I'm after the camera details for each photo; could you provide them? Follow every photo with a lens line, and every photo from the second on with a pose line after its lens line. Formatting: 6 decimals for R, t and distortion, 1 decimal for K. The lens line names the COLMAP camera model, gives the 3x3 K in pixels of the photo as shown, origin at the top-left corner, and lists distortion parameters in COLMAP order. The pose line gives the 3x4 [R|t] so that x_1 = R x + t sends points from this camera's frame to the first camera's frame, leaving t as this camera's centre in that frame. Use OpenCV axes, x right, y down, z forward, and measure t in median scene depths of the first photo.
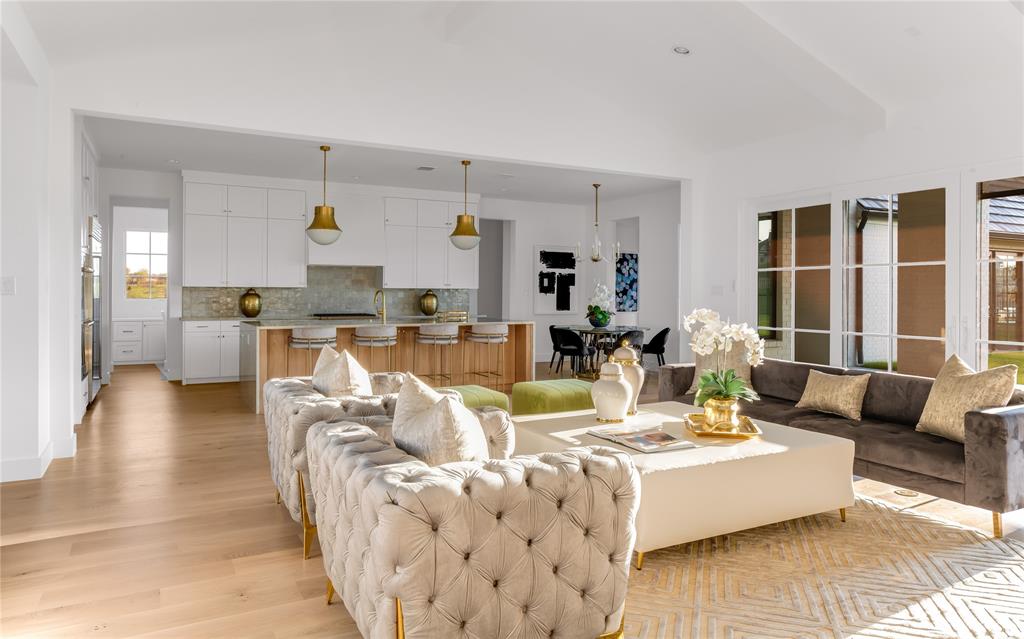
lens RADIAL K [[667.2, 0, 511.8], [0, 667.2, 297.8], [0, 0, 1]] dist [0.001127, 0.001853]
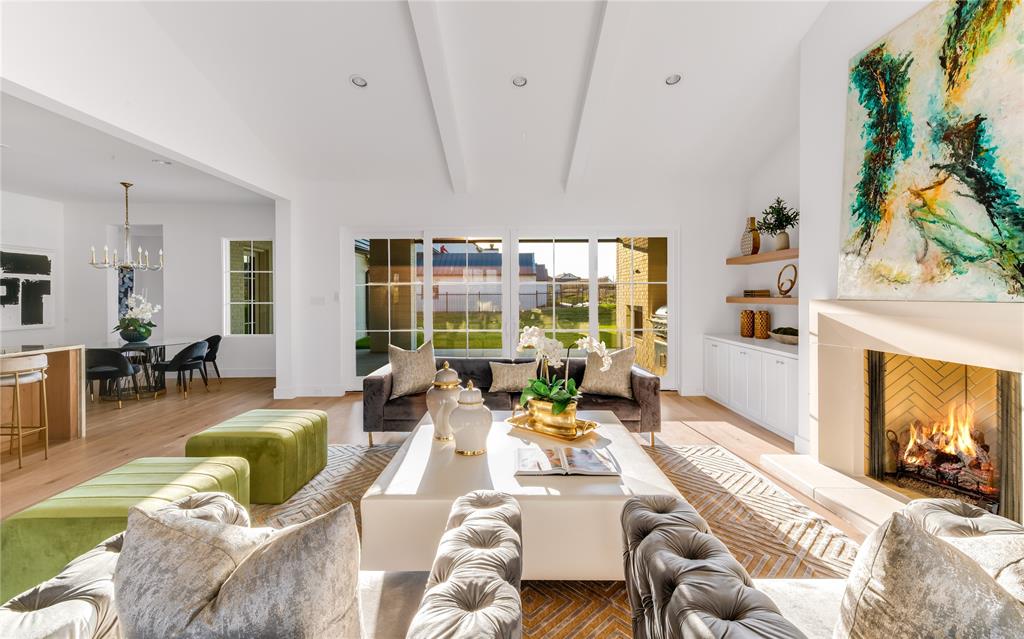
lens RADIAL K [[417.2, 0, 513.5], [0, 417.2, 296.8], [0, 0, 1]] dist [0.012620, -0.000323]
pose [[0.462810, -0.011078, 0.886388, -0.133511], [0.011744, 0.999911, 0.006365, -0.013933], [-0.886379, 0.007463, 0.462899, 0.266714]]
